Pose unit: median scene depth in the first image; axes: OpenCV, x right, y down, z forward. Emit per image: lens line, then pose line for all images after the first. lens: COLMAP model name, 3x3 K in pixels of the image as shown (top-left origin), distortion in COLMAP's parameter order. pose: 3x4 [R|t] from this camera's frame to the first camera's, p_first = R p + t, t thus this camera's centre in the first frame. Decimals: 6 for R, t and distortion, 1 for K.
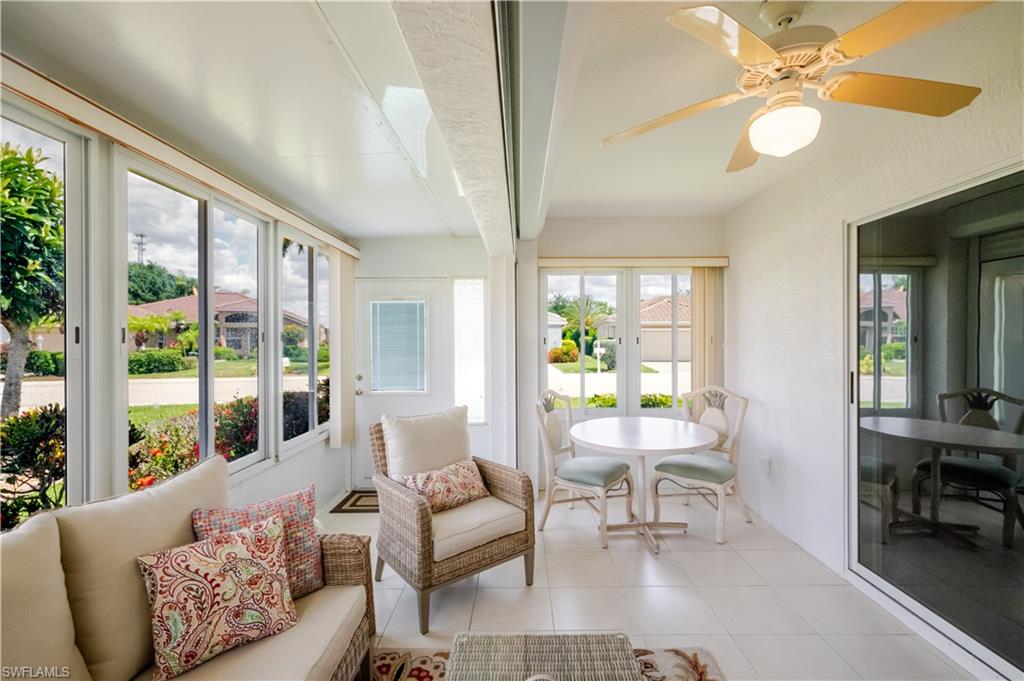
lens RADIAL K [[446.8, 0, 512.0], [0, 446.8, 340.5], [0, 0, 1]] dist [-0.001080, 0.000023]
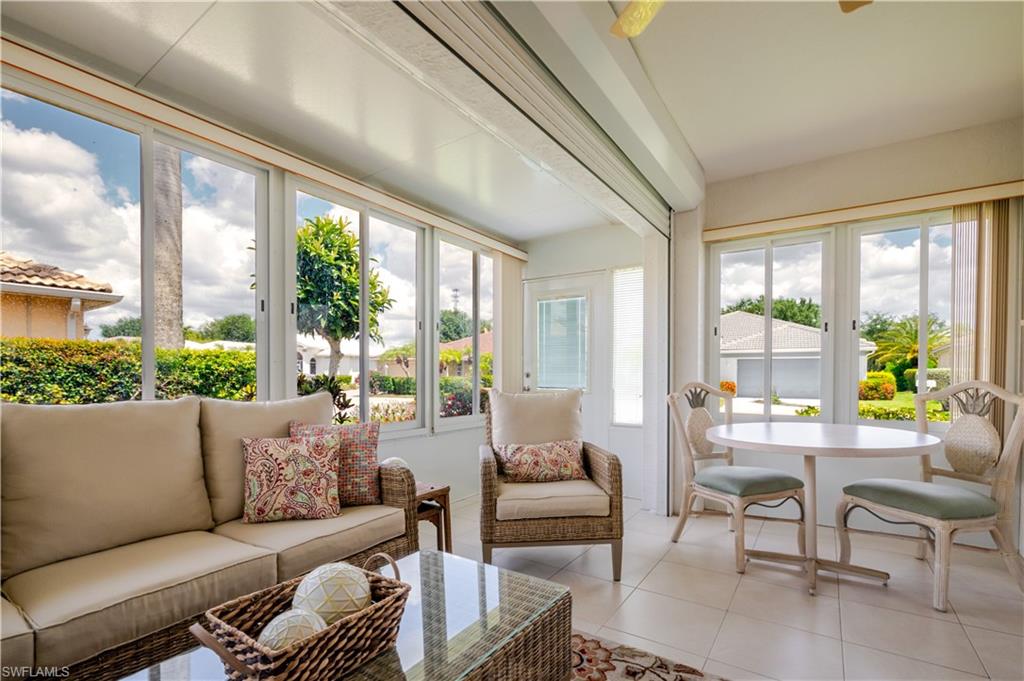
lens RADIAL K [[460.3, 0, 509.2], [0, 460.3, 382.4], [0, 0, 1]] dist [-0.002248, -0.000118]
pose [[0.834599, 0.015589, -0.550638, 0.305728], [-0.008965, 0.999851, 0.014719, 0.117705], [0.550785, -0.007347, 0.834615, 0.097587]]
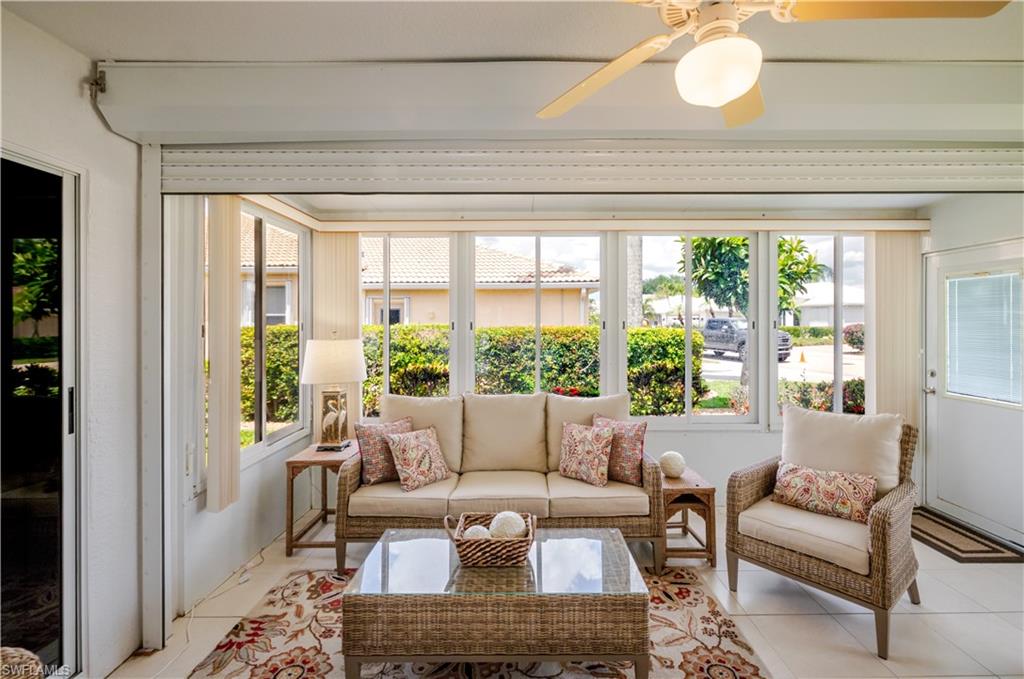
lens RADIAL K [[463.0, 0, 525.2], [0, 463.0, 324.3], [0, 0, 1]] dist [-0.002469, -0.000235]
pose [[0.024856, 0.010326, -0.999638, 0.681935], [-0.001030, 0.999946, 0.010304, -0.021677], [0.999691, 0.000773, 0.024866, 0.316017]]
